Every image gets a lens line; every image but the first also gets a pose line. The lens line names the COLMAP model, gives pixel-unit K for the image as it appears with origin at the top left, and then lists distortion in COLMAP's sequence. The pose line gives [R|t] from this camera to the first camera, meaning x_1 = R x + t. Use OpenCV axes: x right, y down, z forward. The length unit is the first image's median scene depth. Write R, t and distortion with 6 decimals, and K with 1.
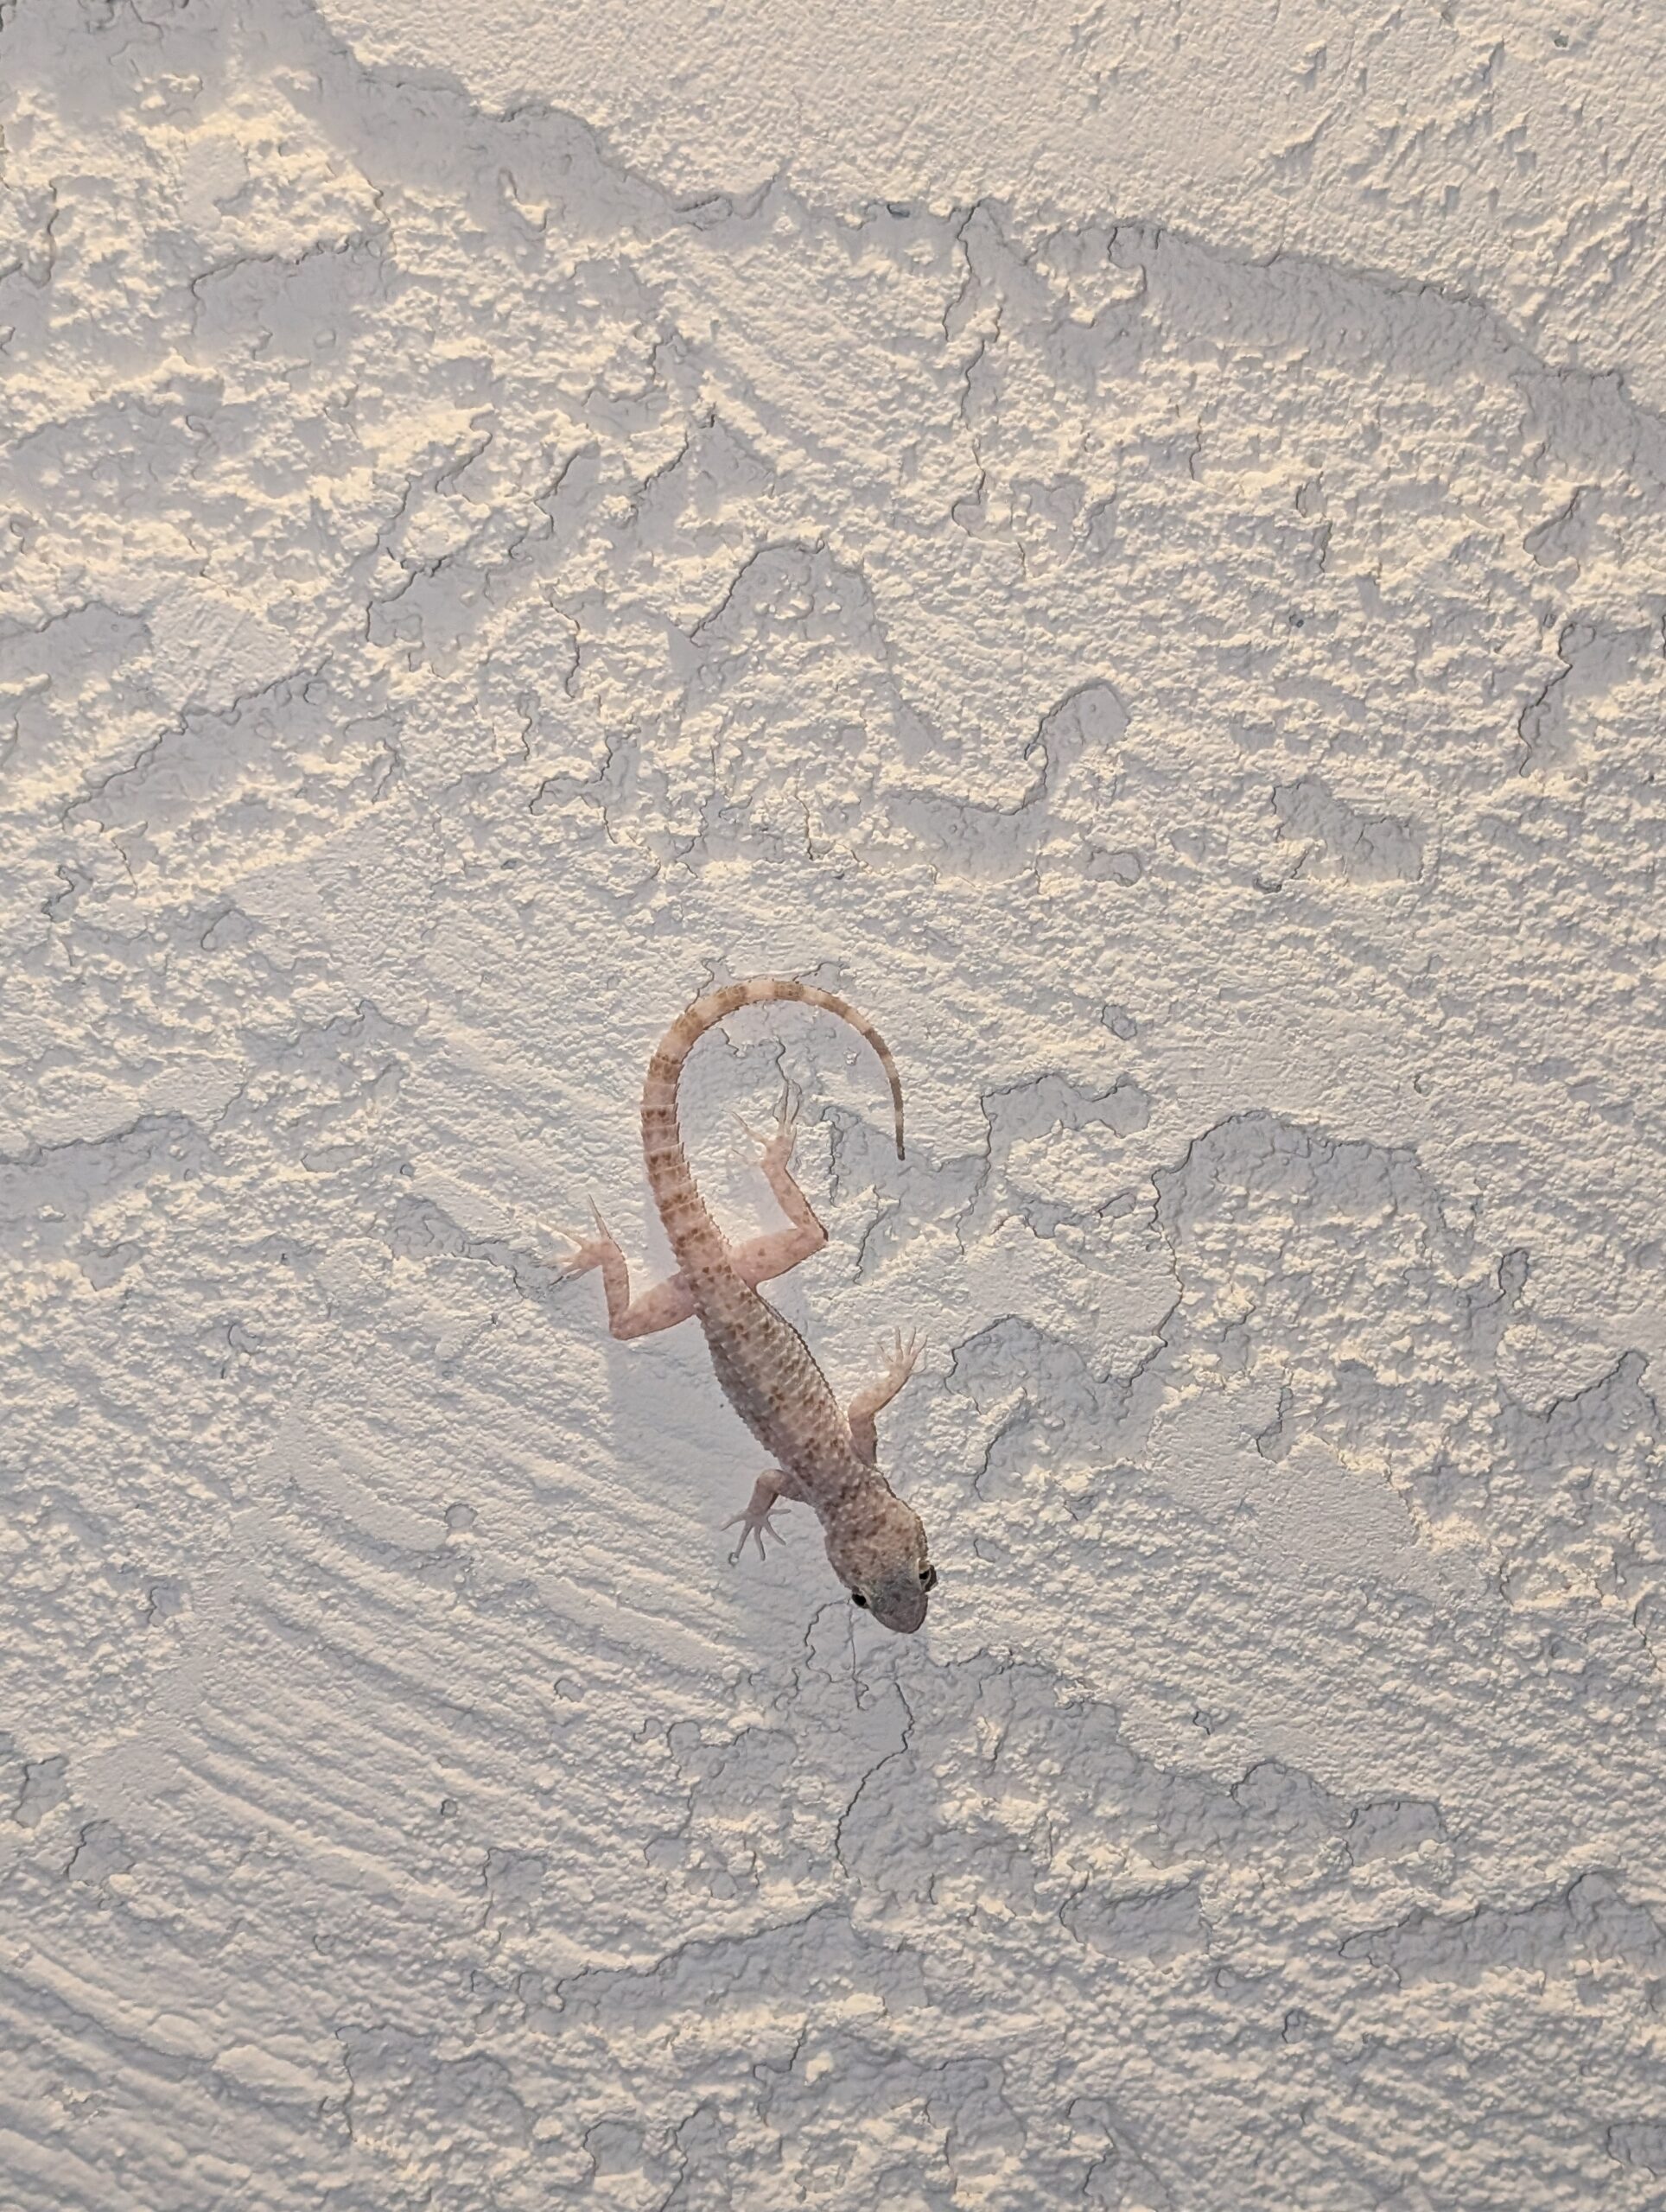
lens RADIAL K [[3177.0, 0, 840.2], [0, 3177.0, 1116.2], [0, 0, 1]] dist [0.094010, 0.000000]
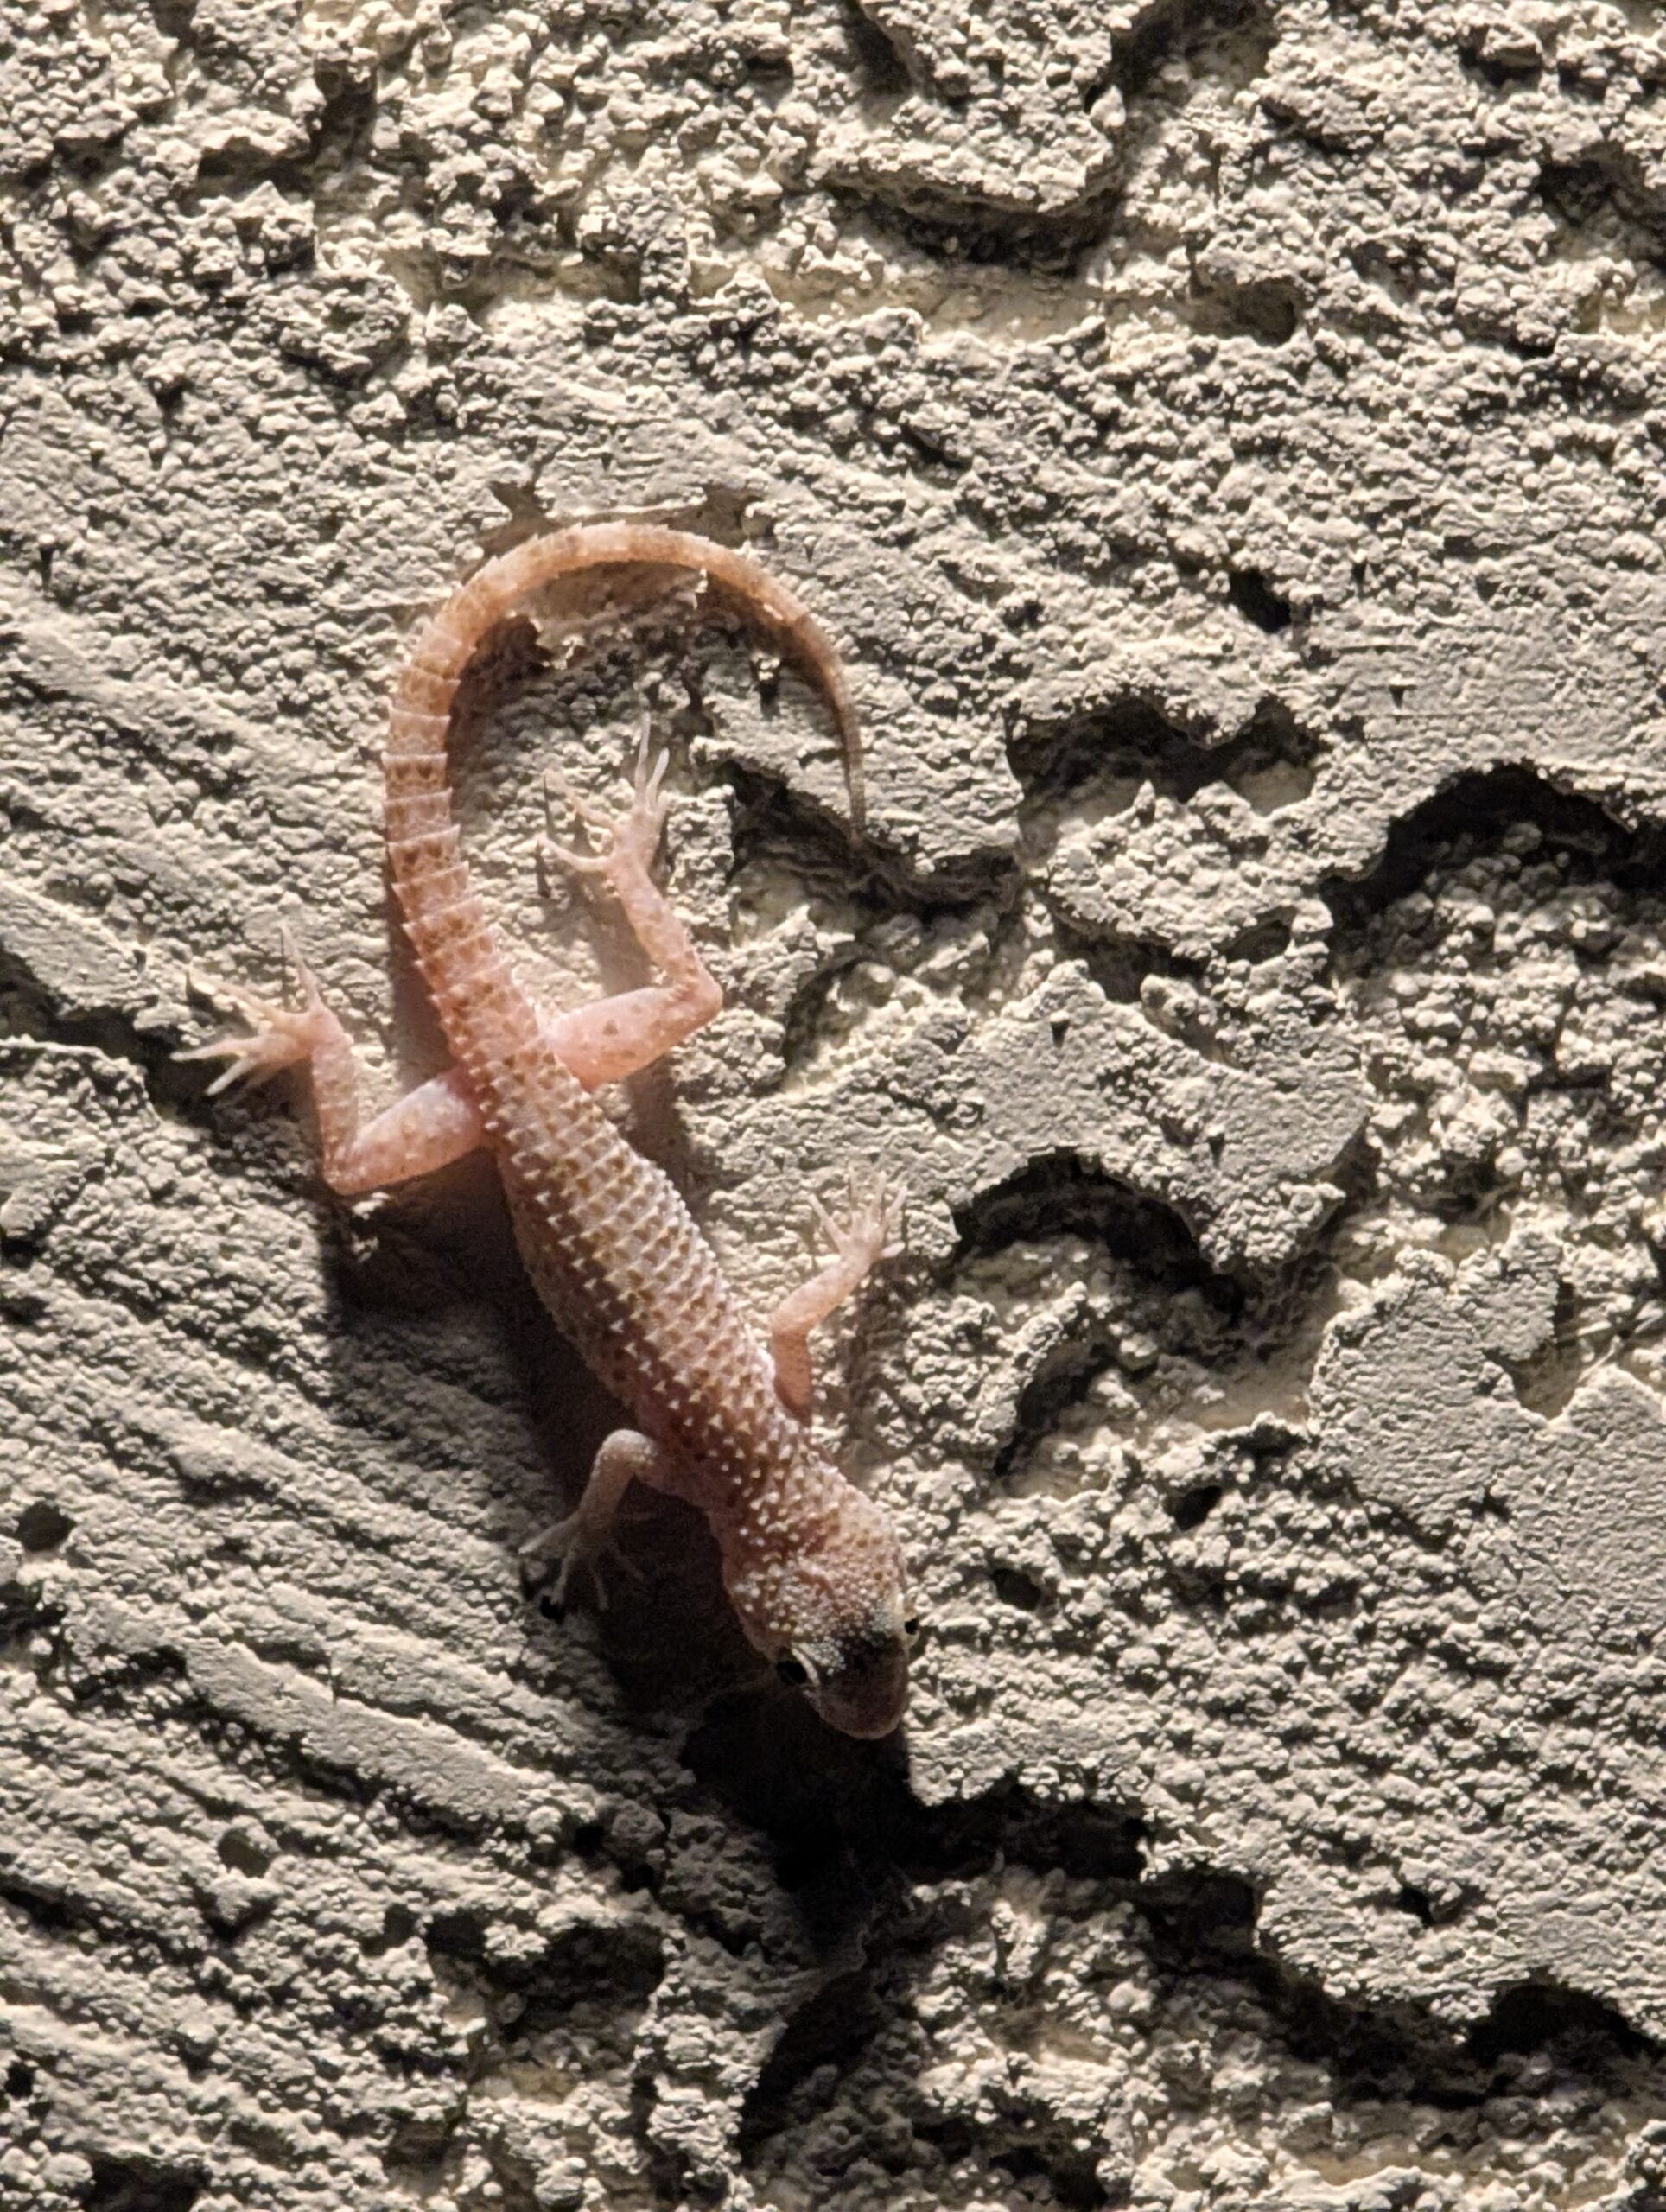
lens RADIAL K [[8146.1, 0, 831.8], [0, 8146.1, 1101.8], [0, 0, 1]] dist [0.132618, 0.000000]
pose [[0.997441, -0.009536, 0.070859, -0.083138], [0.008759, 0.999898, 0.011262, 0.039083], [-0.070959, -0.010612, 0.997423, -0.375711]]
